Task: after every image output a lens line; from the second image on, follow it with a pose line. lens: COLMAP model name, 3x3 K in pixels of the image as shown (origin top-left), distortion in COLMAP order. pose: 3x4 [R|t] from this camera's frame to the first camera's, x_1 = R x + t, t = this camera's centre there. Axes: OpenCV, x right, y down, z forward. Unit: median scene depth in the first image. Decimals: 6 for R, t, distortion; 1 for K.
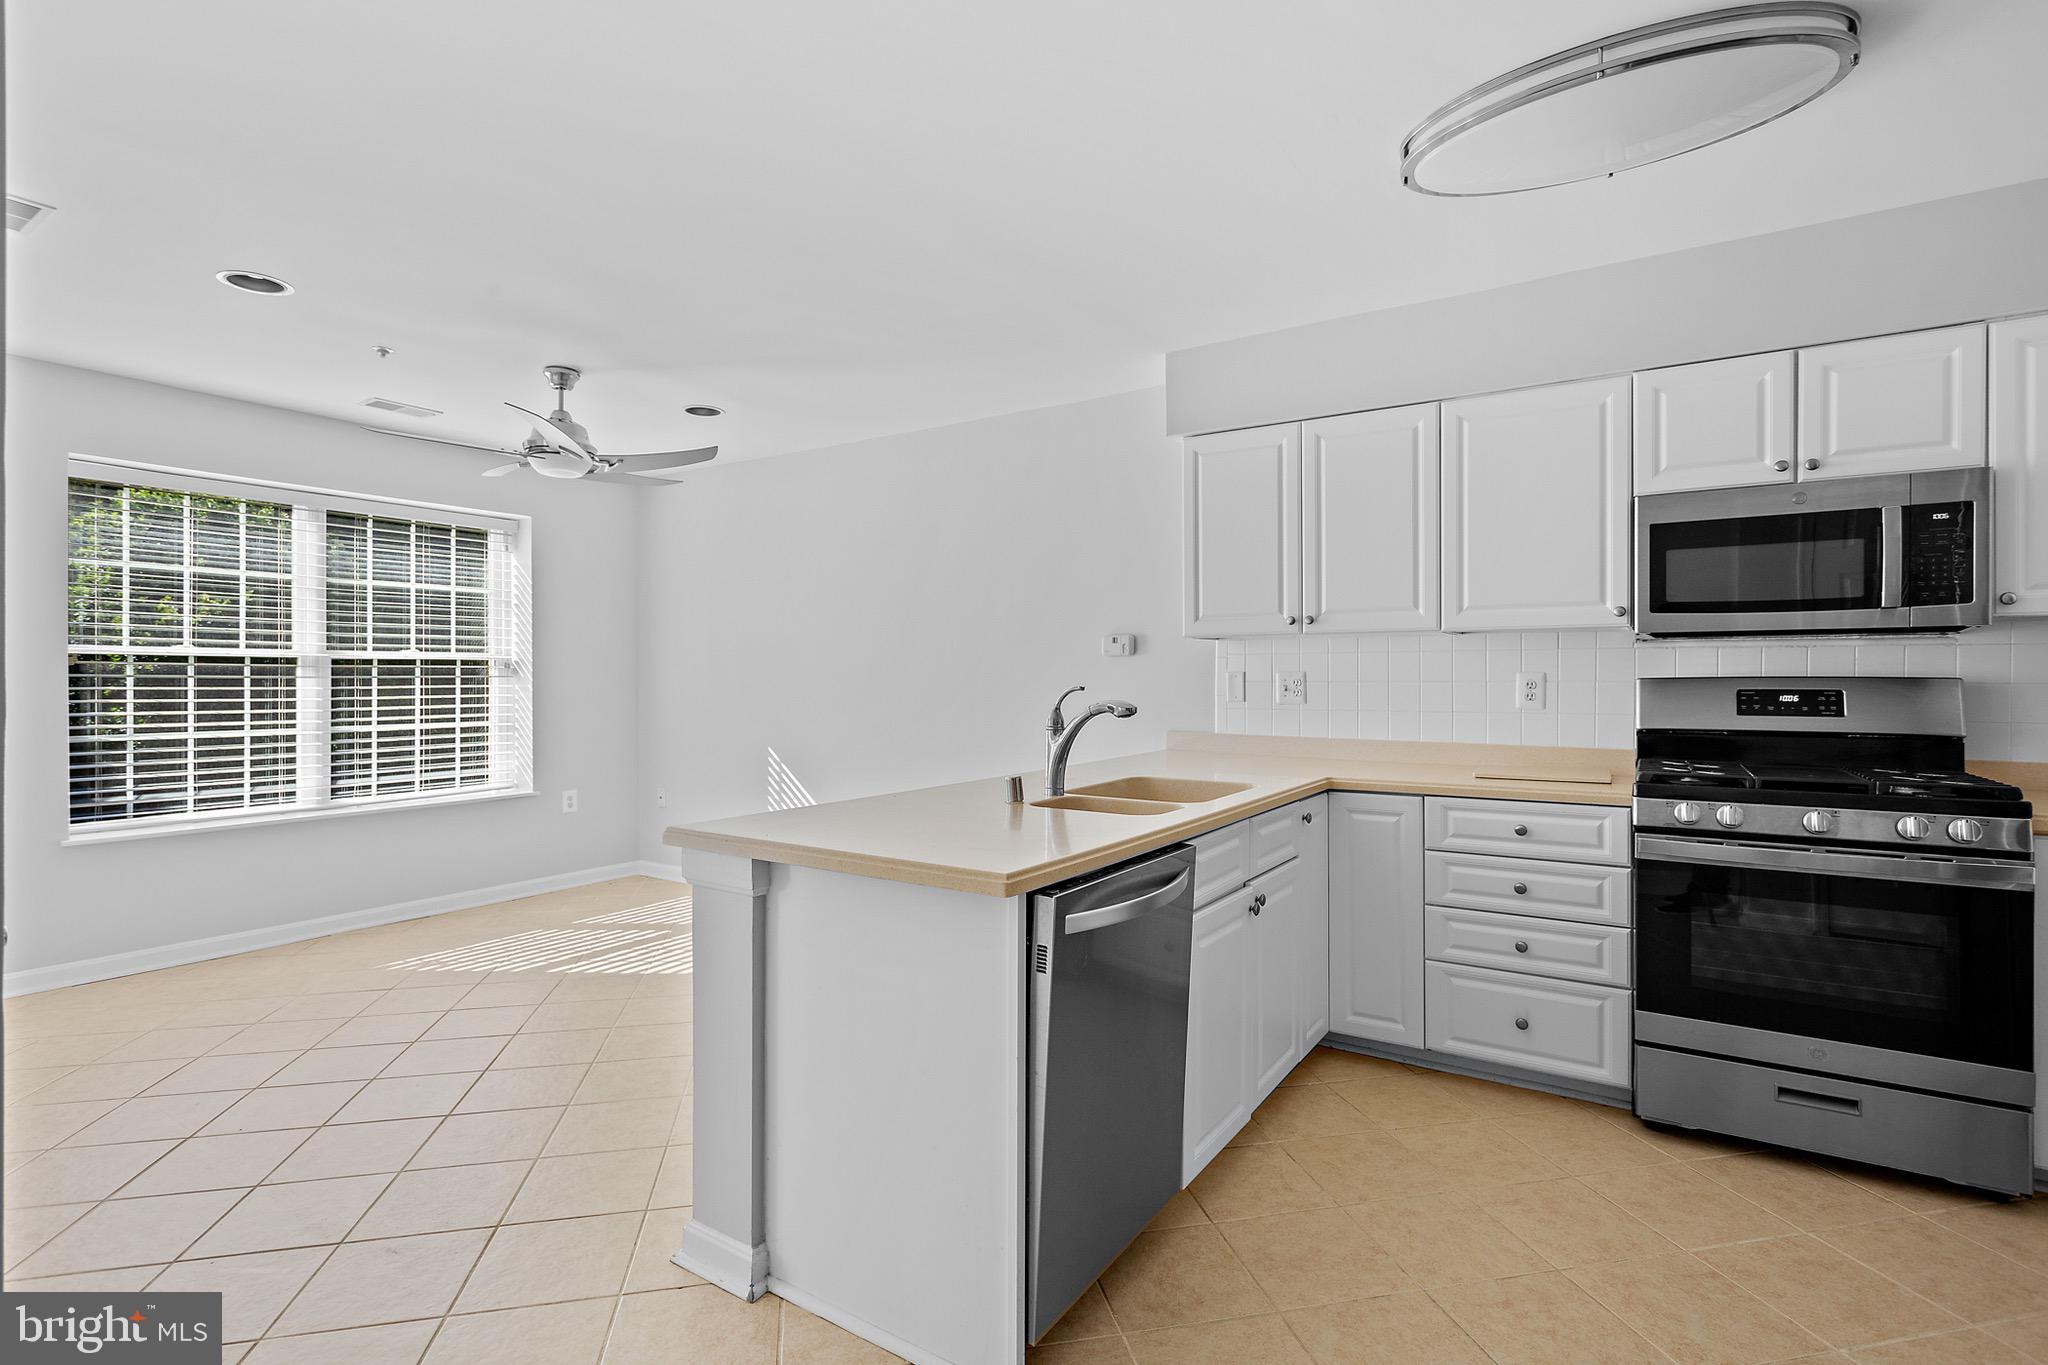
lens RADIAL K [[970.2, 0, 1028.1], [0, 970.2, 677.5], [0, 0, 1]] dist [0.001642, 0.000002]
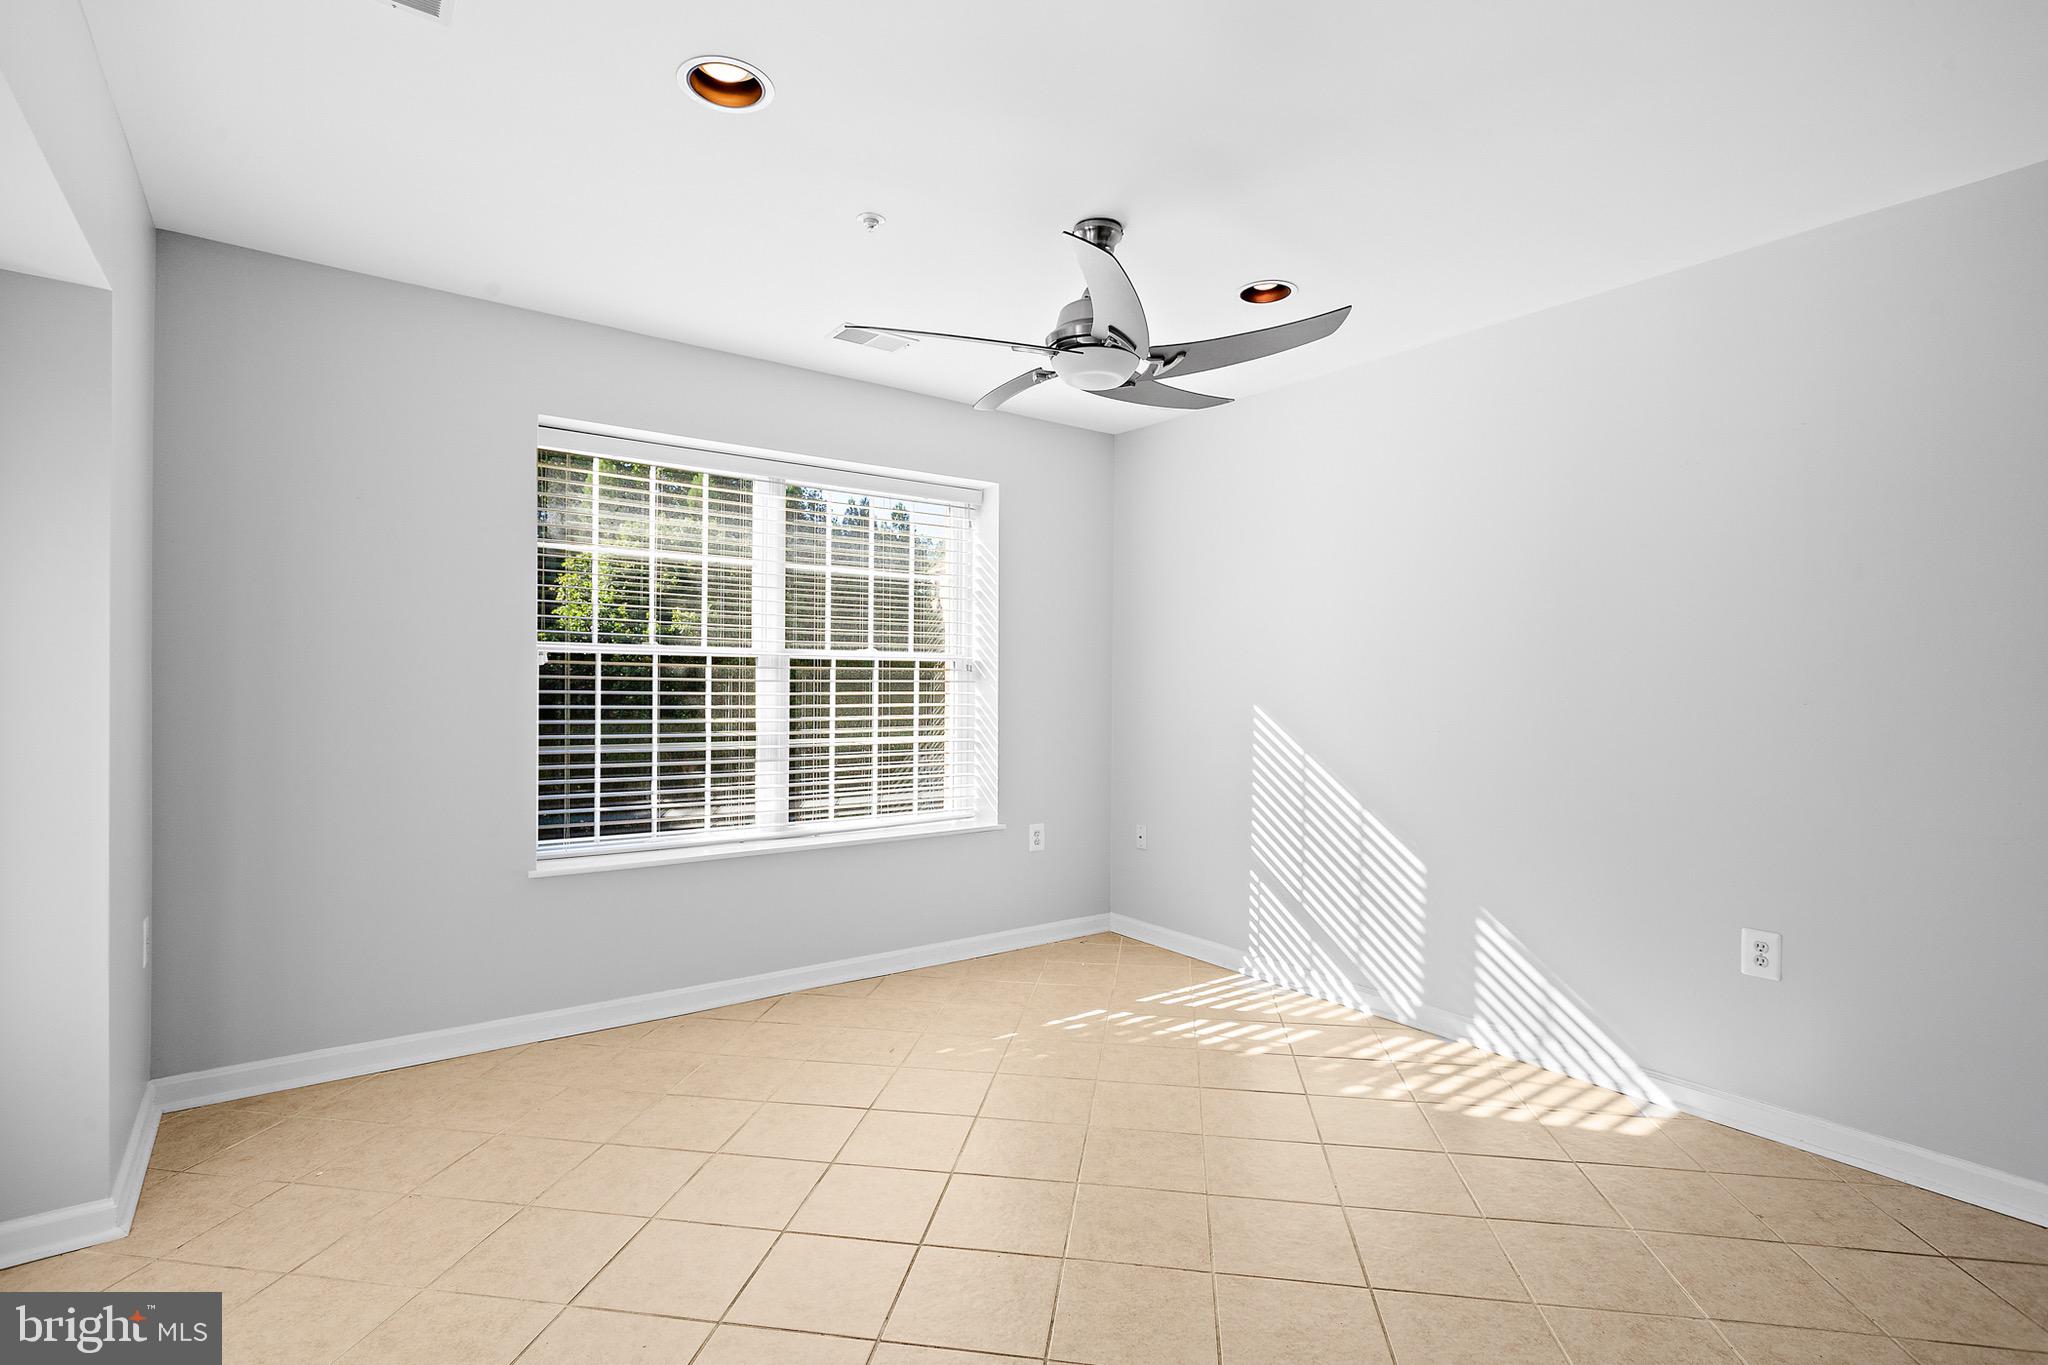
lens RADIAL K [[977.4, 0, 1027.5], [0, 977.4, 686.5], [0, 0, 1]] dist [0.003225, 0.001066]
pose [[0.937233, 0.006877, -0.348636, -0.347258], [-0.006987, 0.999975, 0.000942, 0.003458], [0.348634, 0.001553, 0.937258, 0.419958]]
